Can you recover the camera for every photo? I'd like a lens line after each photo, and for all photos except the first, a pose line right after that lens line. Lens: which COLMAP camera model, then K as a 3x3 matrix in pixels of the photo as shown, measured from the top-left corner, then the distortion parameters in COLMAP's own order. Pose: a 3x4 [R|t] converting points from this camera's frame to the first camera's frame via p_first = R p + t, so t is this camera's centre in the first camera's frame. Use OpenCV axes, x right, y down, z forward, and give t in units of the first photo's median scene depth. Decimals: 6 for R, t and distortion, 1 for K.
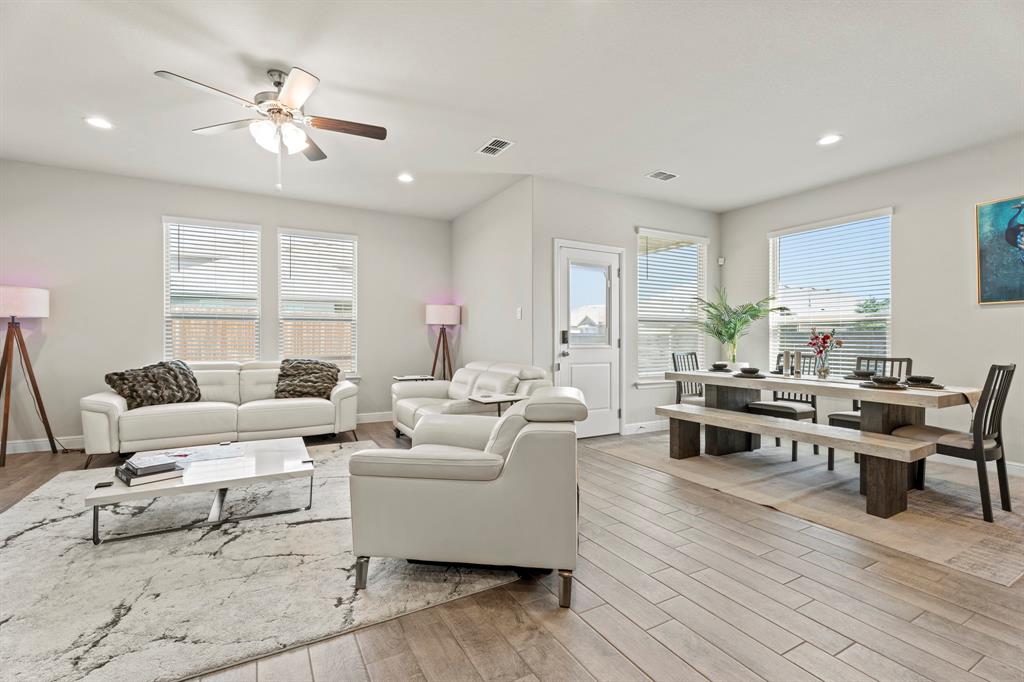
lens RADIAL K [[454.2, 0, 513.5], [0, 454.2, 334.7], [0, 0, 1]] dist [0.005342, 0.000110]
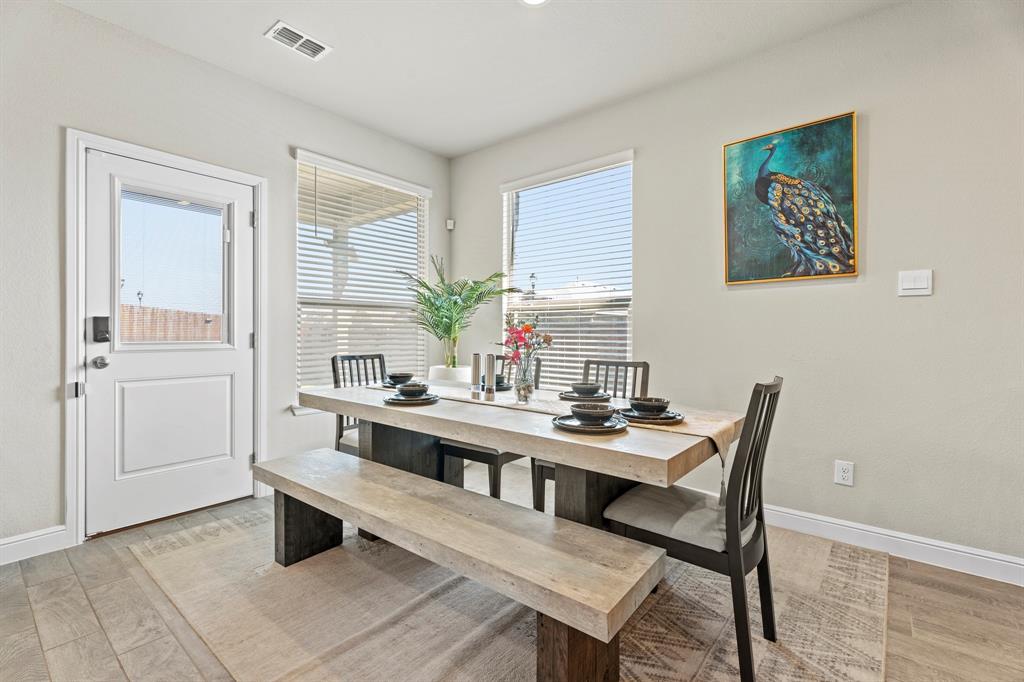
lens RADIAL K [[454.2, 0, 511.7], [0, 454.2, 325.7], [0, 0, 1]] dist [0.005342, 0.000110]
pose [[0.932625, 0.004726, 0.360817, 0.393249], [-0.003580, 0.999986, -0.003843, 0.001654], [-0.360830, 0.002293, 0.932629, 0.401030]]
